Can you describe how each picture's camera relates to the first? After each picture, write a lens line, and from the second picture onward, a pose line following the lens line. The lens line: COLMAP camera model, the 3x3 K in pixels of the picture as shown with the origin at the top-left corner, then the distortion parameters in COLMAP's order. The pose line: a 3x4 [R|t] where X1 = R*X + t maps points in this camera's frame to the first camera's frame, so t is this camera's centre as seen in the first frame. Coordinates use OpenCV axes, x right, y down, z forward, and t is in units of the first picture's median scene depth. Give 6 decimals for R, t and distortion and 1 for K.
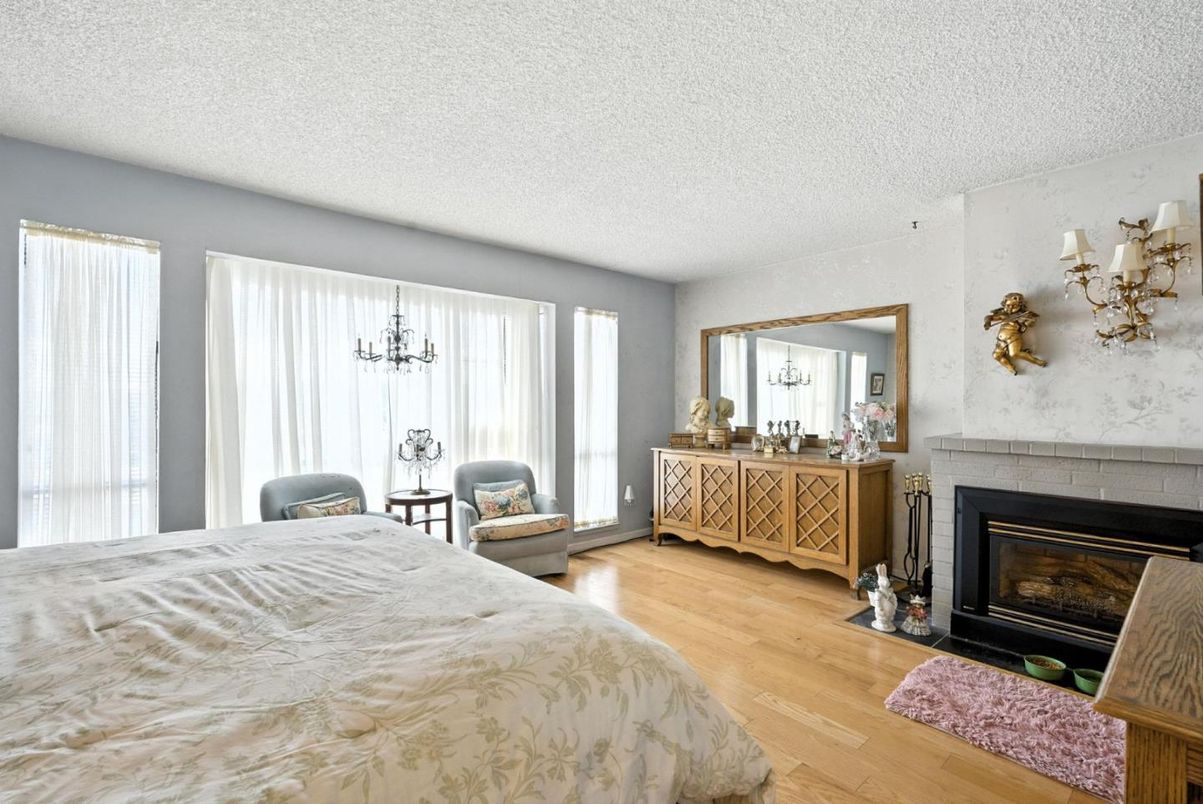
lens RADIAL K [[542.2, 0, 600.6], [0, 542.2, 414.9], [0, 0, 1]] dist [-0.000168, 0.000077]
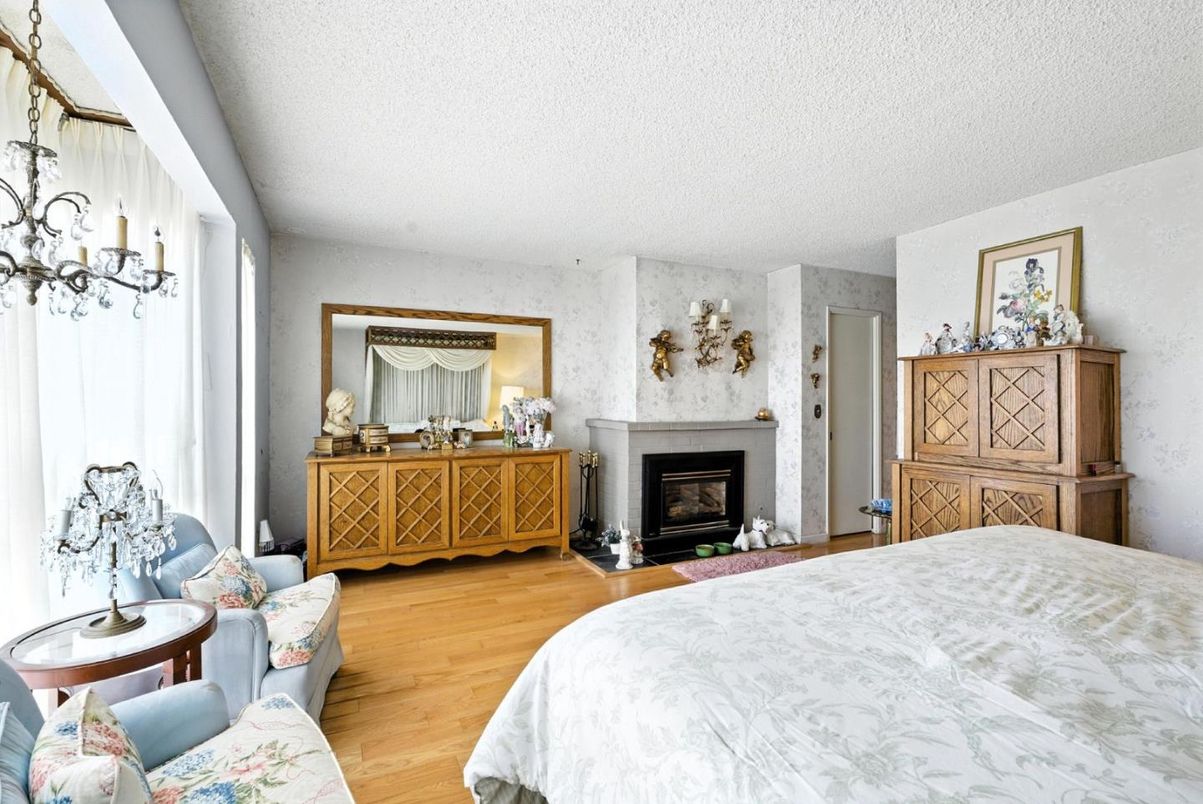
lens RADIAL K [[541.1, 0, 601.5], [0, 541.1, 402.0], [0, 0, 1]] dist [-0.018832, 0.008884]
pose [[0.274452, -0.008566, 0.961563, -0.775365], [0.016006, 0.999862, 0.004339, -0.019956], [-0.961468, 0.014200, 0.274551, 0.693354]]
